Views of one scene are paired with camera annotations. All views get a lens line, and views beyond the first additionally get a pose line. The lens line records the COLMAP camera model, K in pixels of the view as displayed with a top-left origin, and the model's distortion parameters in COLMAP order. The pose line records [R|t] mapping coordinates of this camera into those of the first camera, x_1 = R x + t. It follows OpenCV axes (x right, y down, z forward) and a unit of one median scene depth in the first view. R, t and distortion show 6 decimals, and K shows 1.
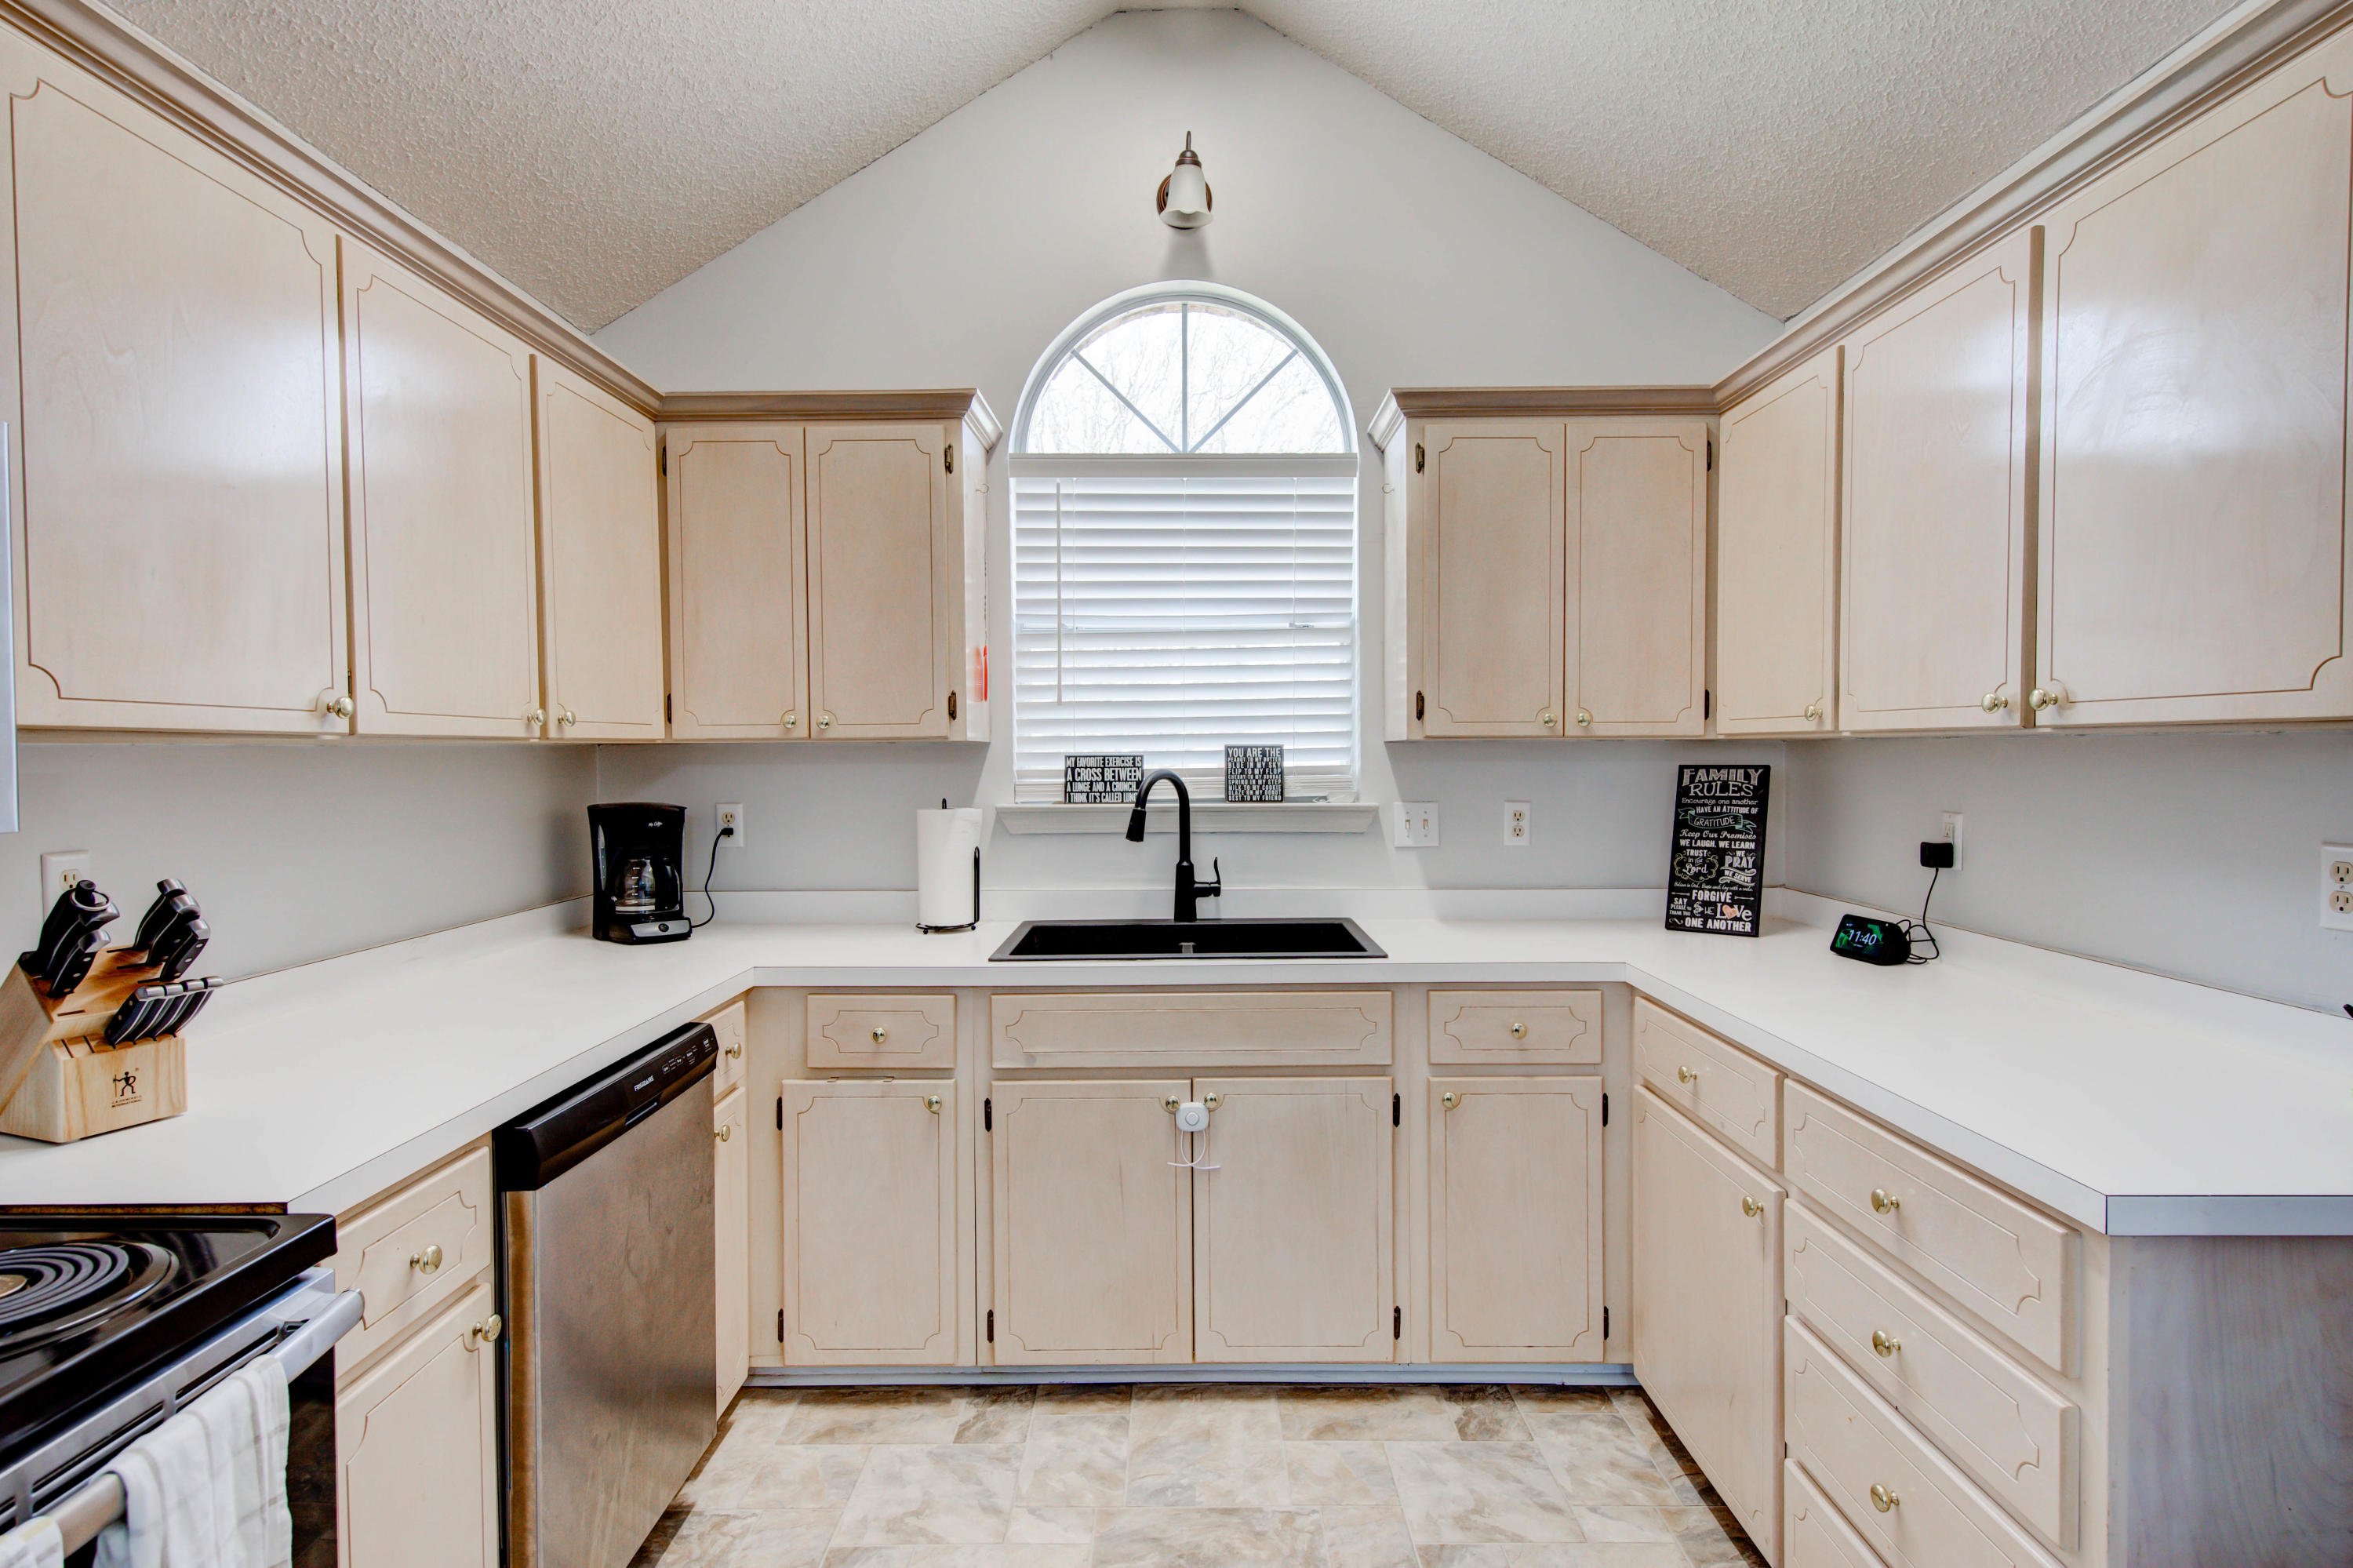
lens RADIAL K [[1178.9, 0, 1183.4], [0, 1178.9, 776.2], [0, 0, 1]] dist [0.017526, -0.008725]
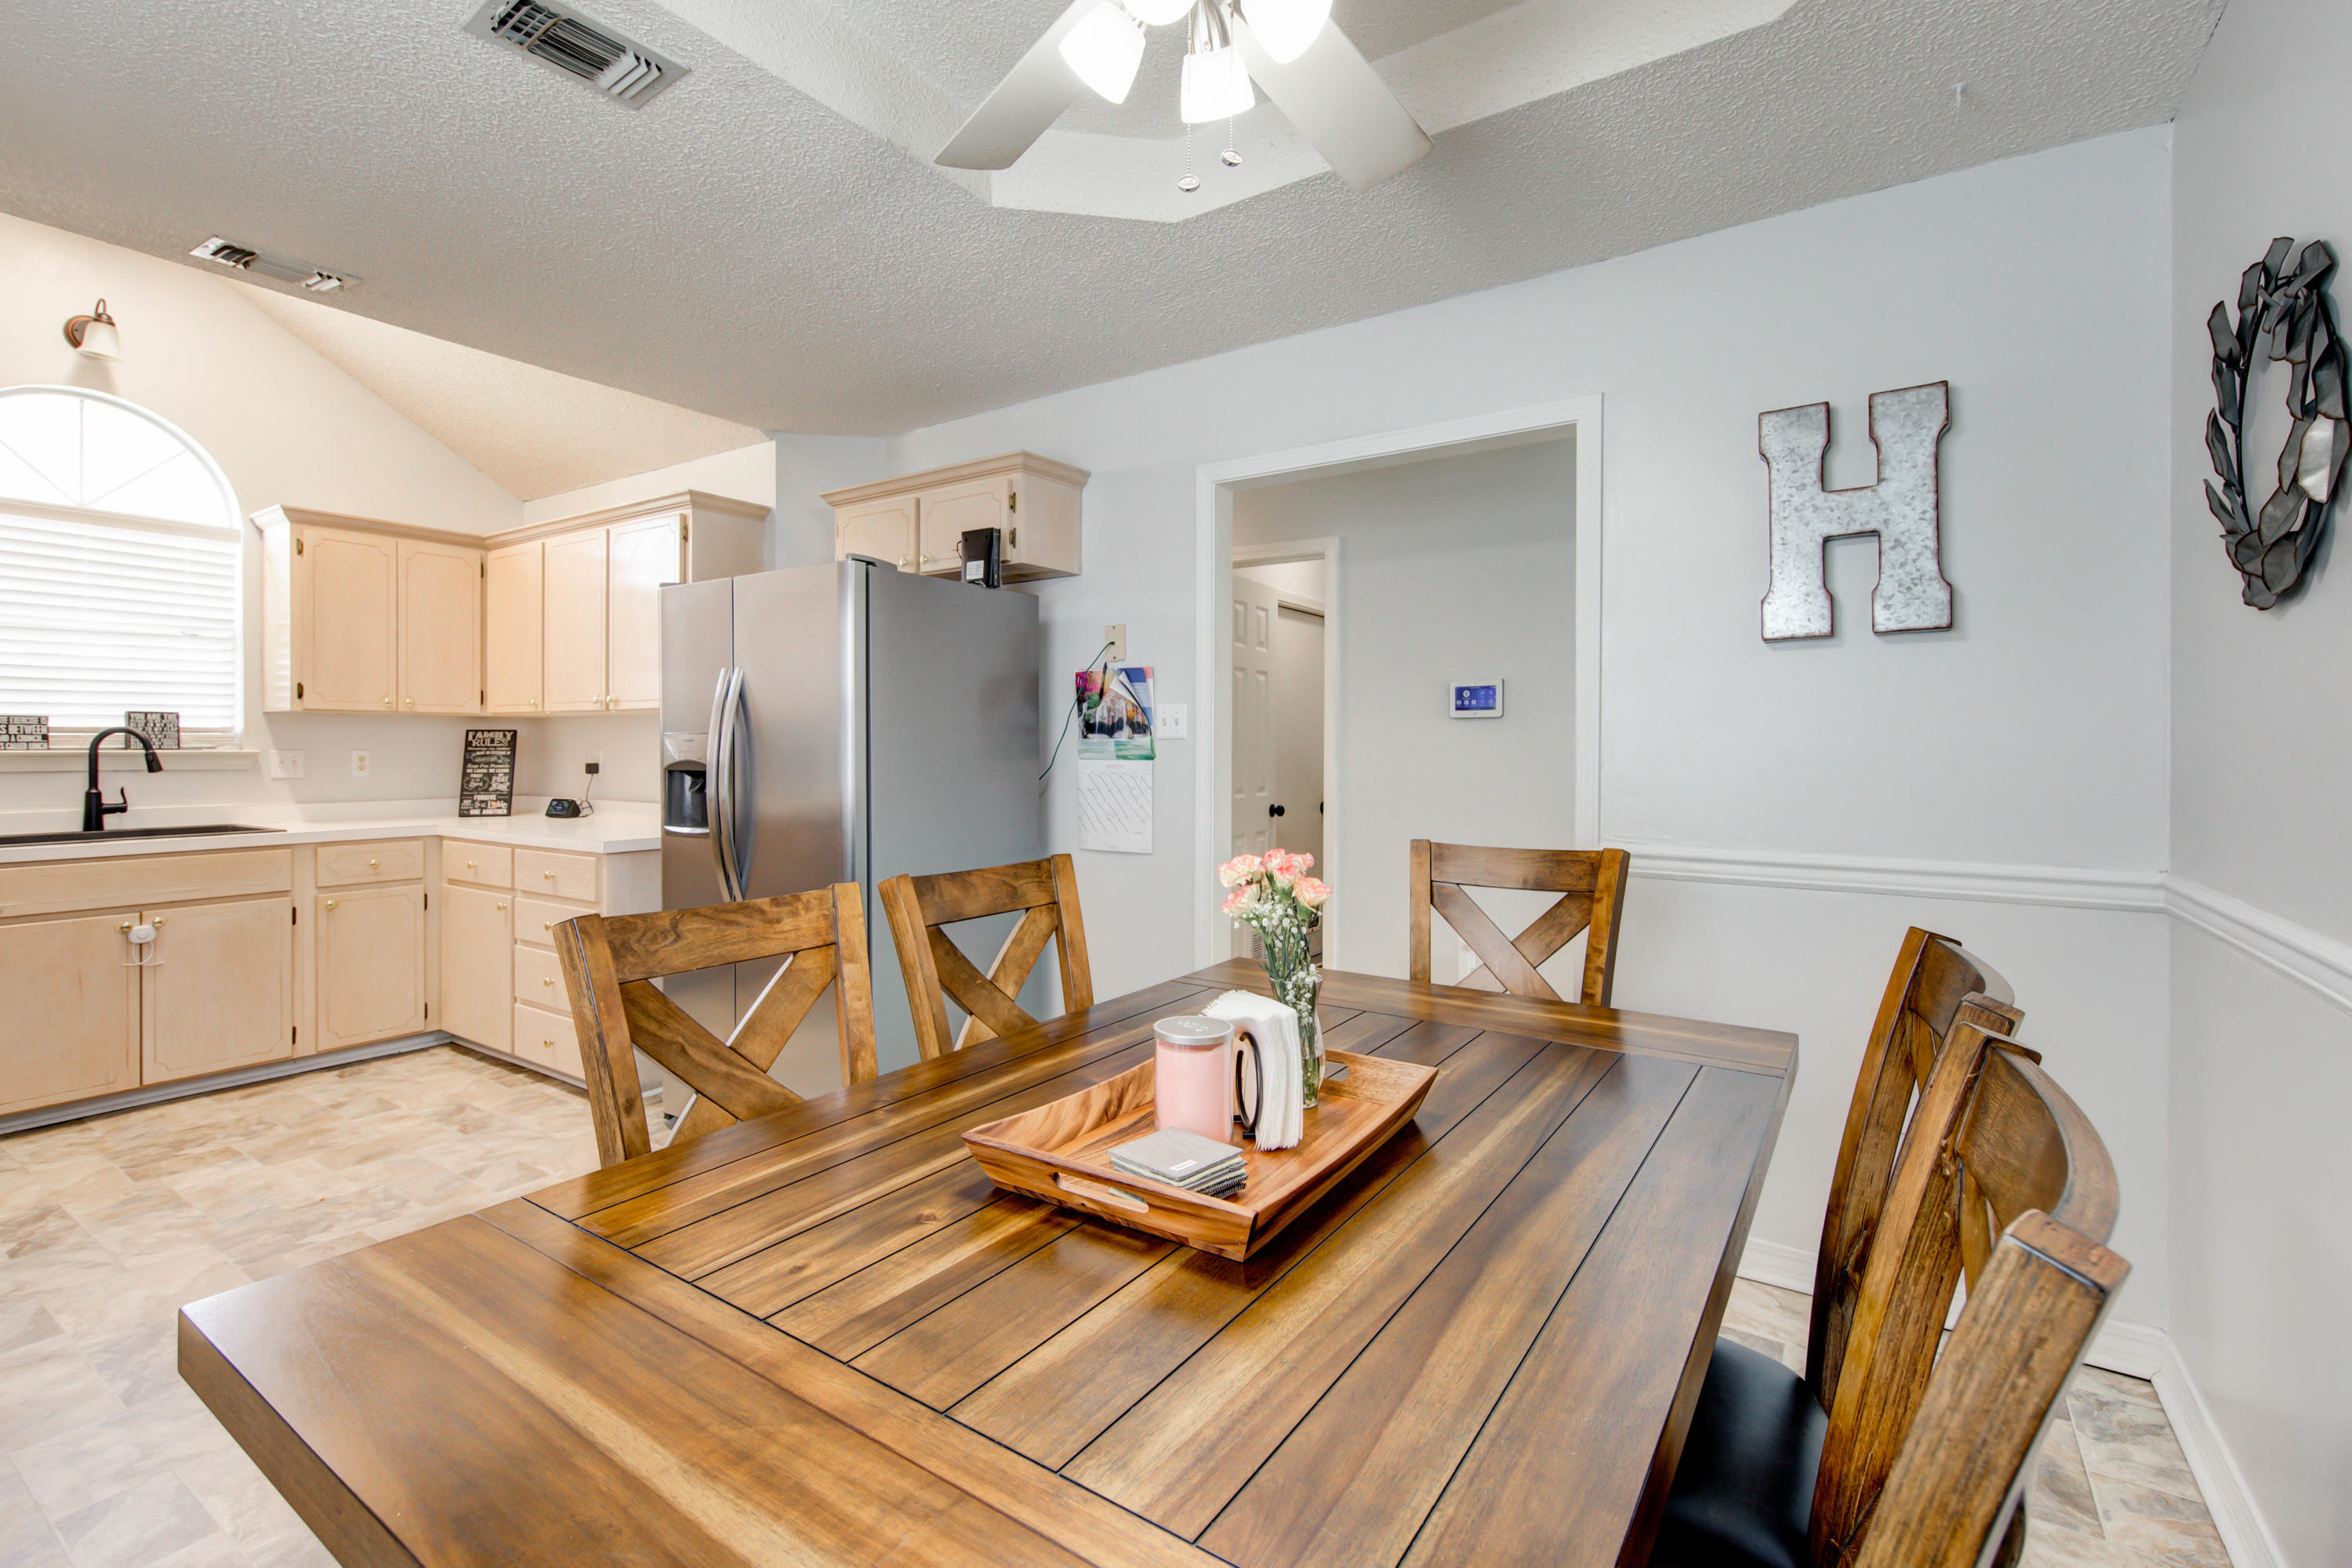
lens RADIAL K [[1065.1, 0, 1172.7], [0, 1065.1, 751.6], [0, 0, 1]] dist [-0.001230, -0.001841]
pose [[0.551118, 0.002350, 0.834424, -0.387257], [0.013944, 0.999830, -0.012026, 0.064288], [-0.834311, 0.018263, 0.550991, -0.901253]]
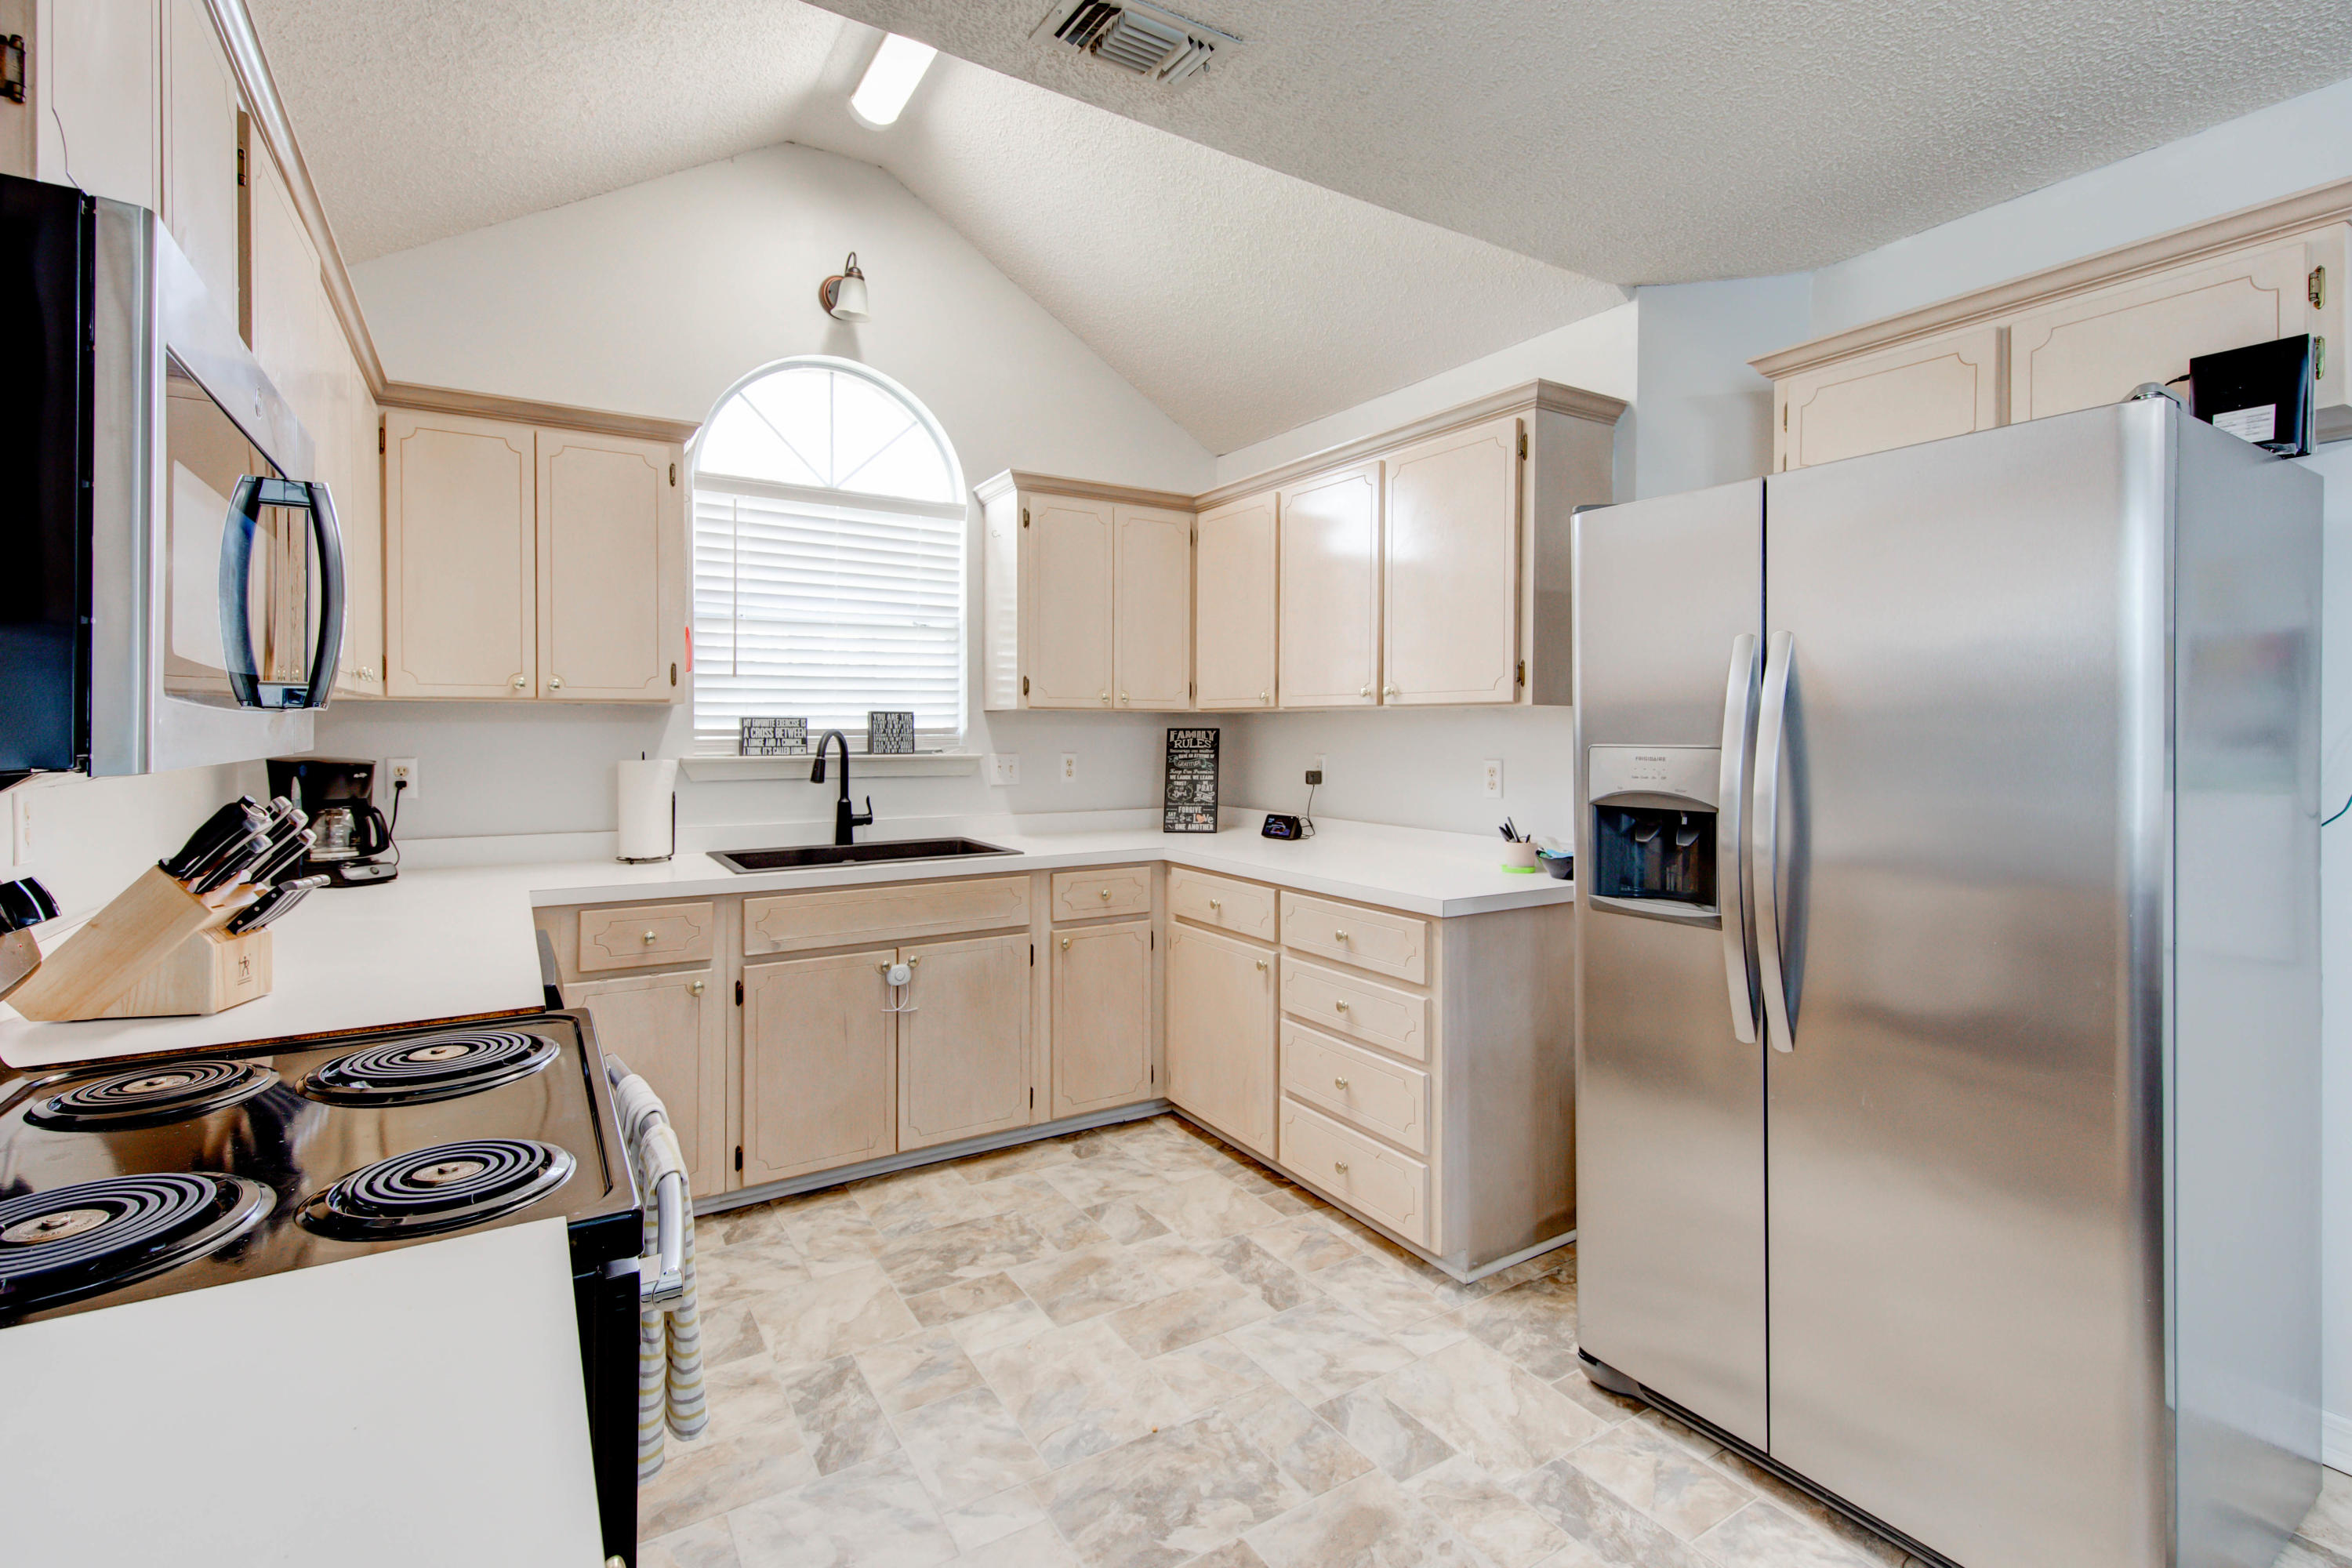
lens RADIAL K [[1067.6, 0, 1186.7], [0, 1067.6, 736.5], [0, 0, 1]] dist [0.003686, 0.000203]
pose [[0.842312, 0.004116, 0.538975, -0.344960], [0.004888, 0.999871, -0.015276, 0.024417], [-0.538968, 0.015502, 0.842183, -0.224072]]
